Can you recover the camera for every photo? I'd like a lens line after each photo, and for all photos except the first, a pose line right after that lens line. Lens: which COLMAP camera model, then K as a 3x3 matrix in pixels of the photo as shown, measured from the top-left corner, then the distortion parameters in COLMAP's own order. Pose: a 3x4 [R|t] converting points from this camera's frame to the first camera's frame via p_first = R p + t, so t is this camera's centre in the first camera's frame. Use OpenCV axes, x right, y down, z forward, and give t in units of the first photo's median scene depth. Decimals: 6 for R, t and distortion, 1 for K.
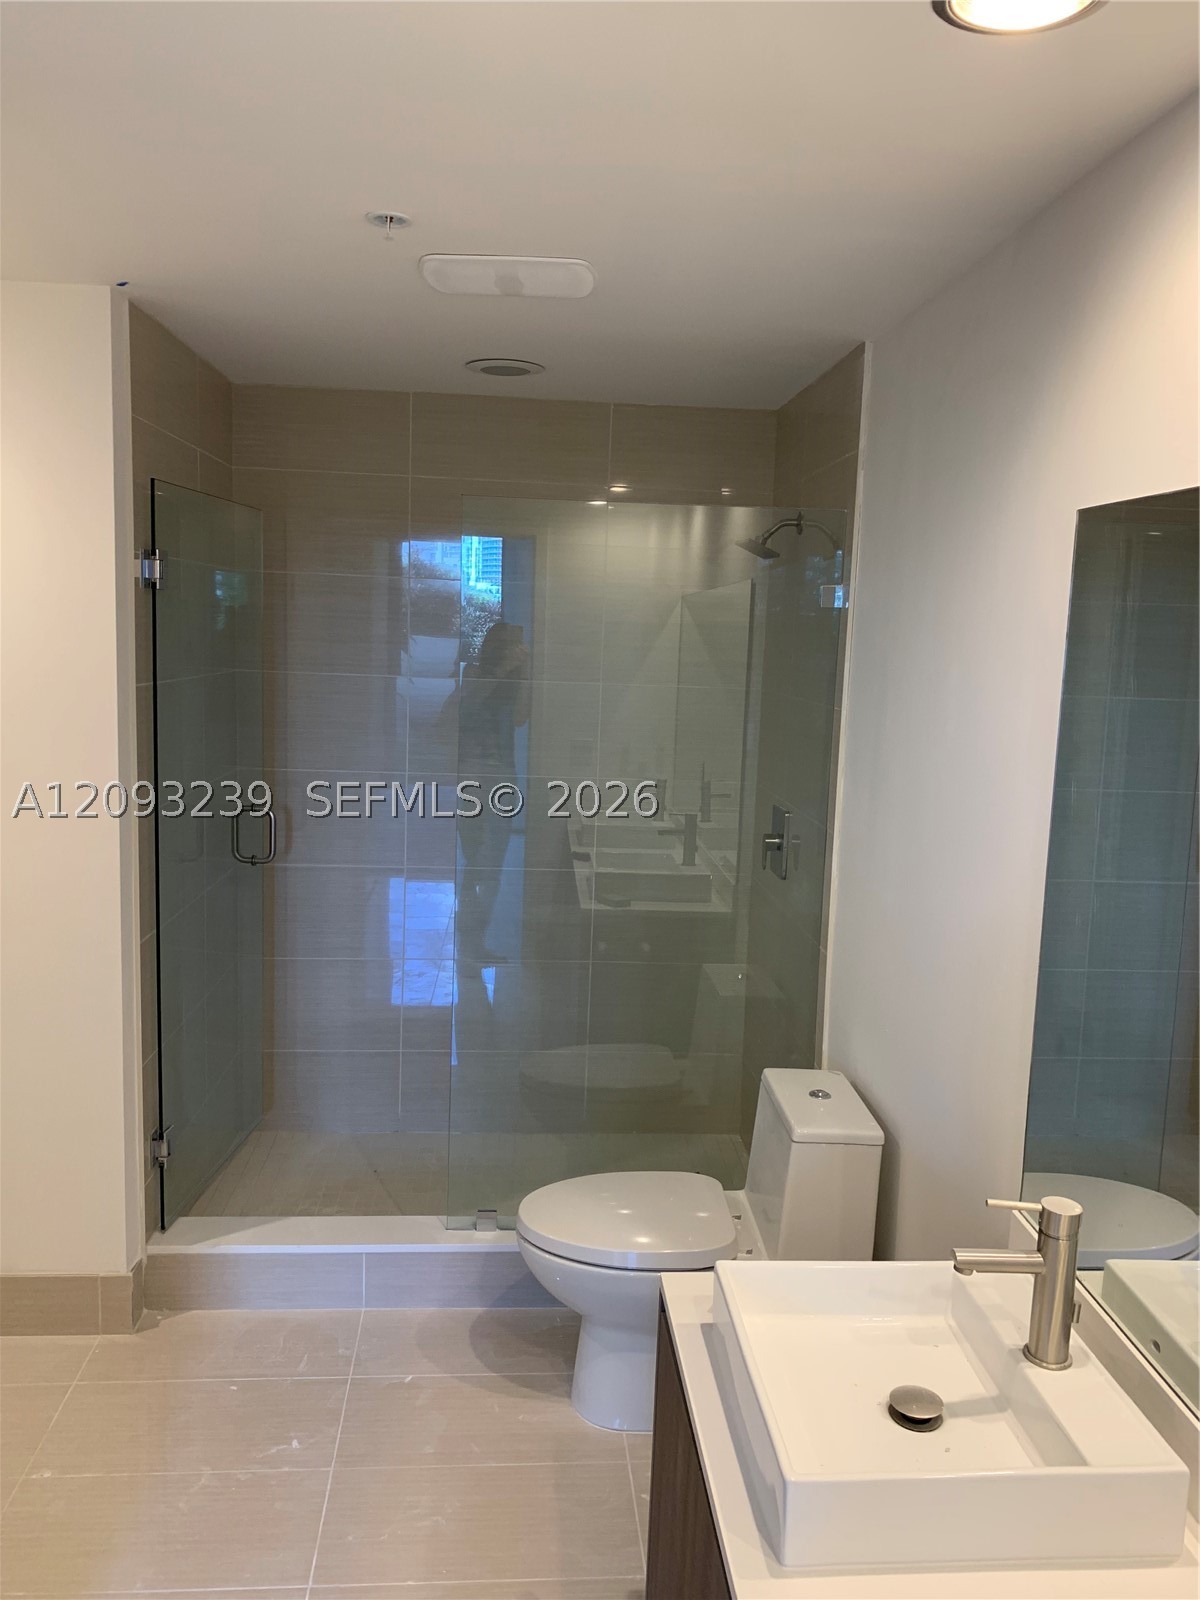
lens RADIAL K [[1234.6, 0, 600.0], [0, 1234.6, 800.0], [0, 0, 1]] dist [0.003096, -0.031422]
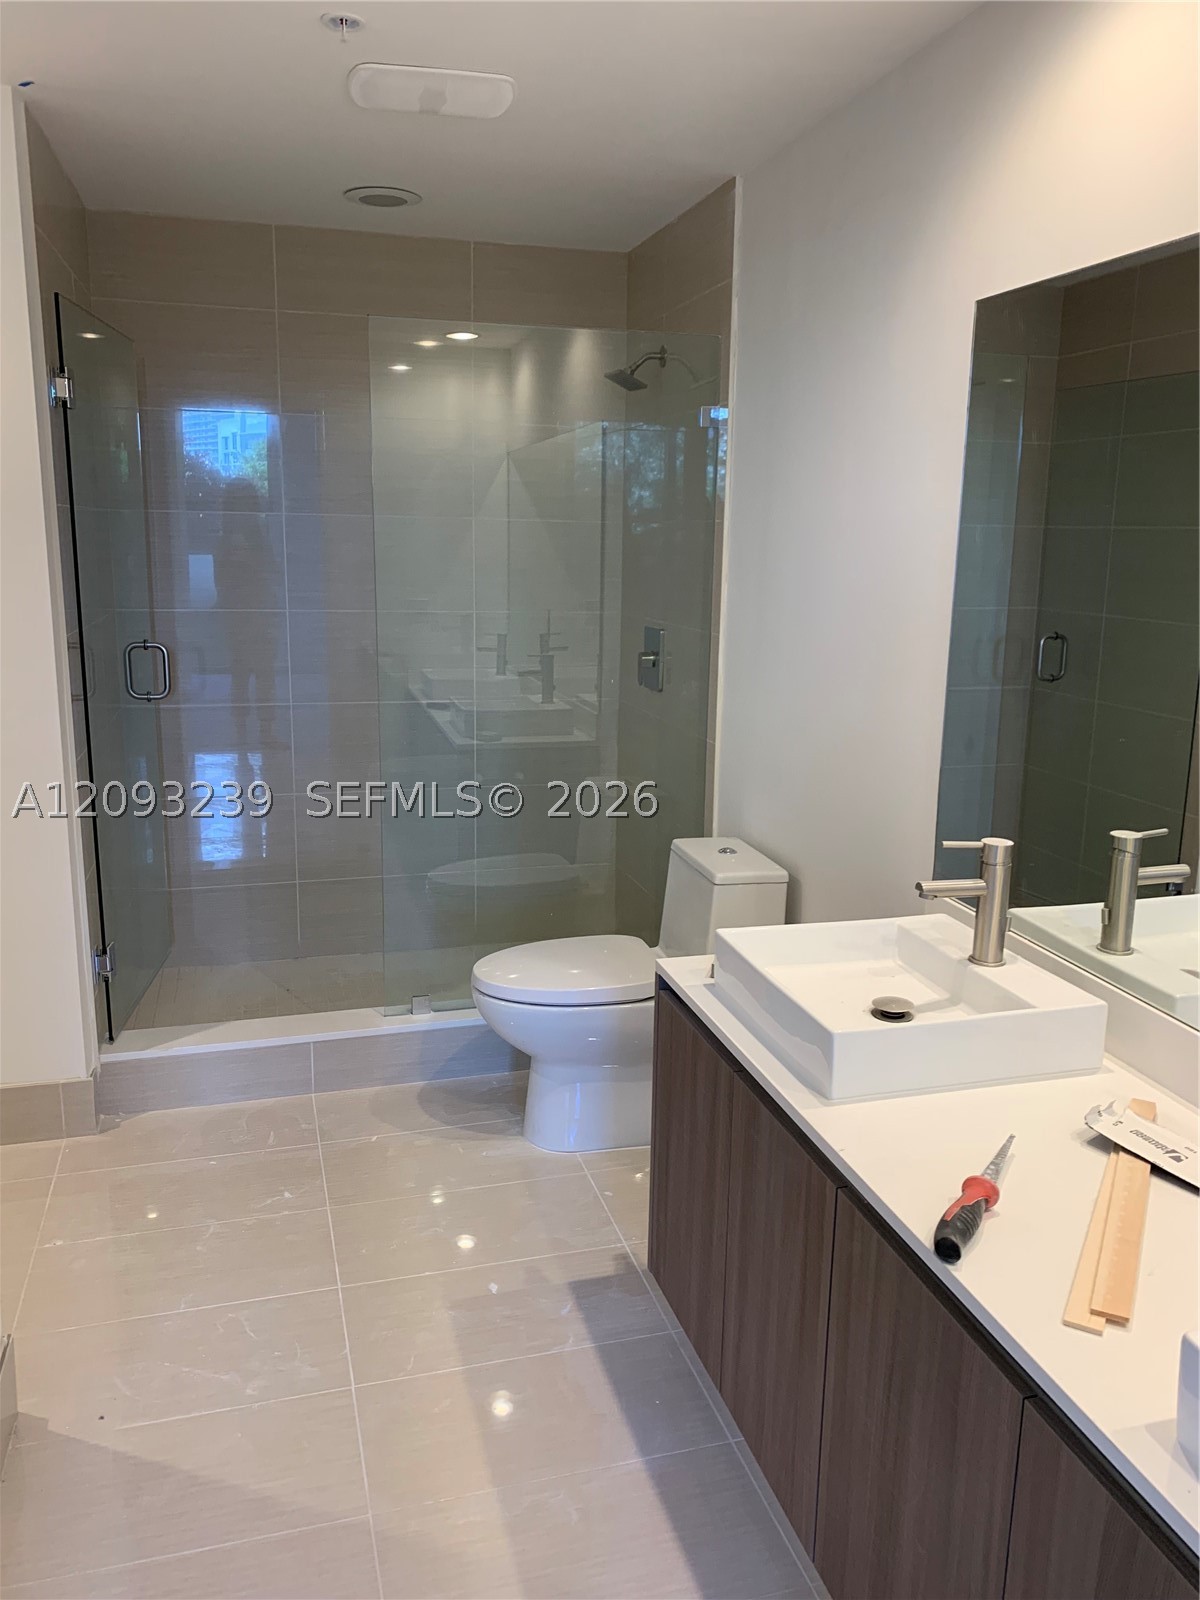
lens RADIAL K [[1222.5, 0, 600.0], [0, 1222.5, 800.0], [0, 0, 1]] dist [0.077897, -0.093954]
pose [[0.980682, -0.059598, 0.186311, -0.140186], [0.044576, 0.995485, 0.083806, 0.081317], [-0.190465, -0.073882, 0.978910, -0.094371]]
